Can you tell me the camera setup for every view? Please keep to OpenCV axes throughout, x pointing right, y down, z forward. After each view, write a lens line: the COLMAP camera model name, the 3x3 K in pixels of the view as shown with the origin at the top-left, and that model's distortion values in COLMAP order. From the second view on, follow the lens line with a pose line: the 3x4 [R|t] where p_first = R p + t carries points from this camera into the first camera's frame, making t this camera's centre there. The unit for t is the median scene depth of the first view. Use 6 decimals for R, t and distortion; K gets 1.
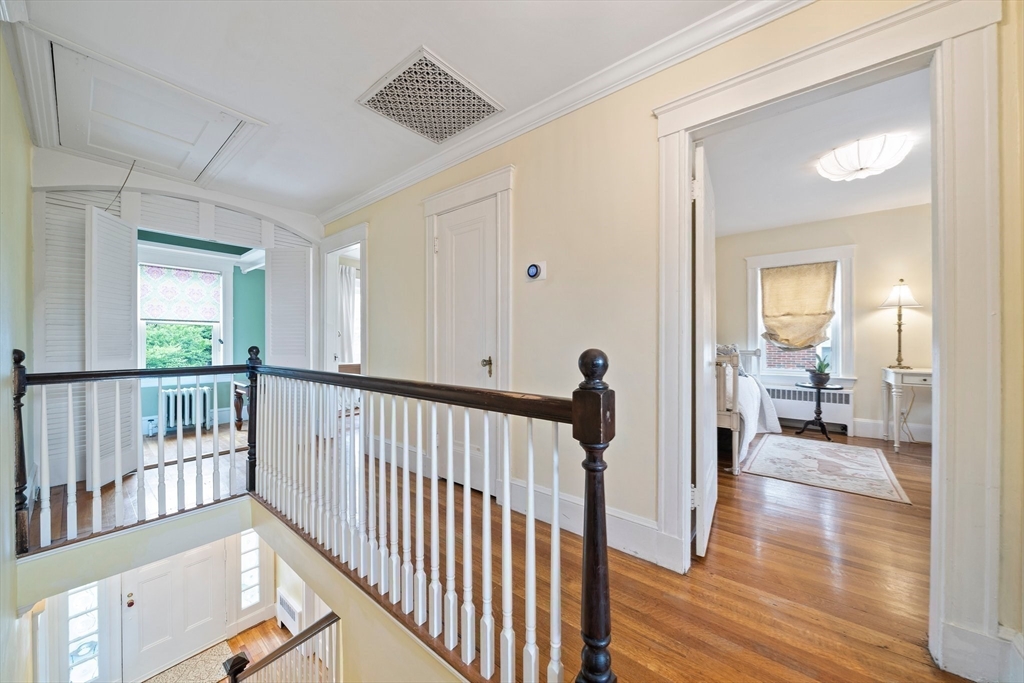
lens RADIAL K [[358.0, 0, 512.0], [0, 358.0, 341.5], [0, 0, 1]] dist [-0.009619, 0.000065]
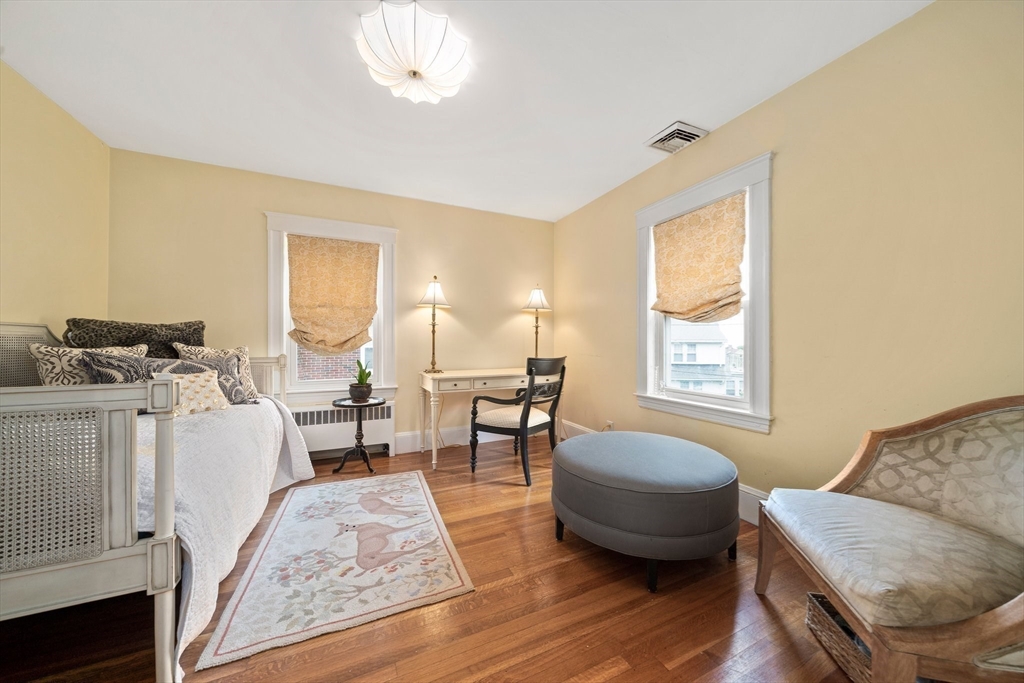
lens RADIAL K [[351.2, 0, 515.3], [0, 351.2, 344.7], [0, 0, 1]] dist [-0.008816, -0.000053]
pose [[0.434547, -0.002599, 0.900645, 0.346928], [-0.003766, 0.999982, 0.004703, -0.001563], [-0.900641, -0.005436, 0.434529, 0.391927]]
